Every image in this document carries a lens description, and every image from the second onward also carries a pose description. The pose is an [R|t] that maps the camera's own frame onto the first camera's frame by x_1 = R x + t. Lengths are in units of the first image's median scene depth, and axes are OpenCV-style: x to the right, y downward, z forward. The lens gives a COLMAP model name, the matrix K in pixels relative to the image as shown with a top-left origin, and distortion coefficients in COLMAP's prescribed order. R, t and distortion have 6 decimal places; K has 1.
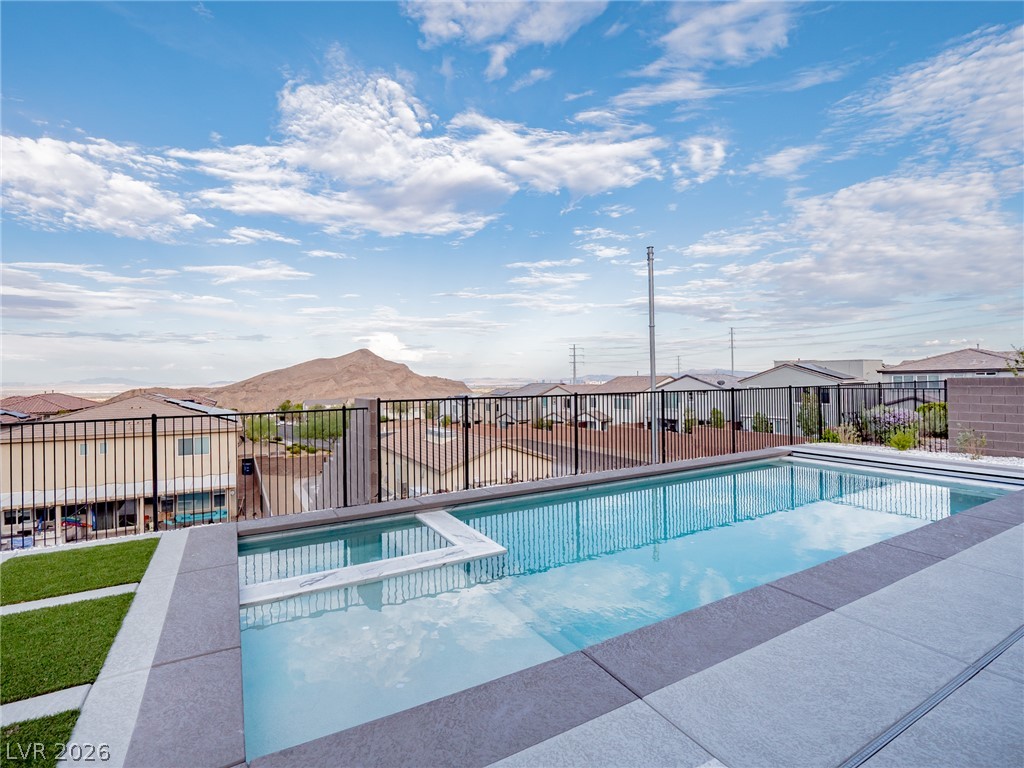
lens RADIAL K [[495.3, 0, 512.6], [0, 495.3, 378.9], [0, 0, 1]] dist [-0.004758, -0.000285]
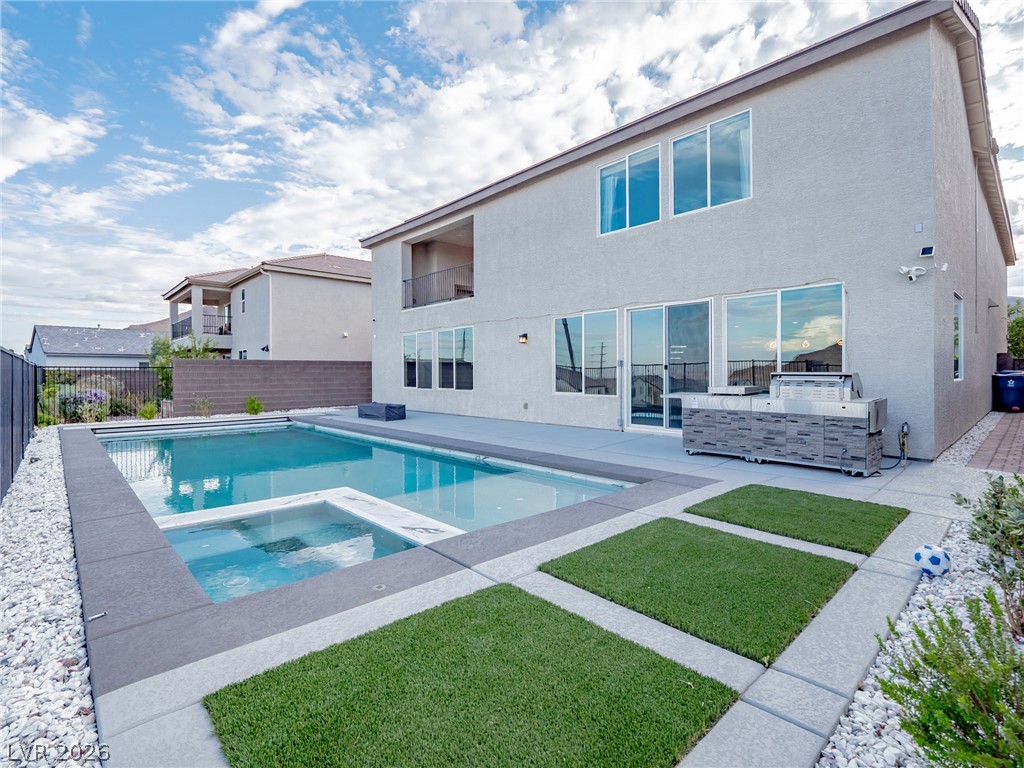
lens RADIAL K [[495.3, 0, 511.6], [0, 495.3, 378.8], [0, 0, 1]] dist [-0.004758, -0.000285]
pose [[-0.238764, 0.011552, 0.971009, -1.268729], [0.008912, 0.999913, -0.009704, 0.159427], [-0.971037, 0.006336, -0.238846, 1.066436]]
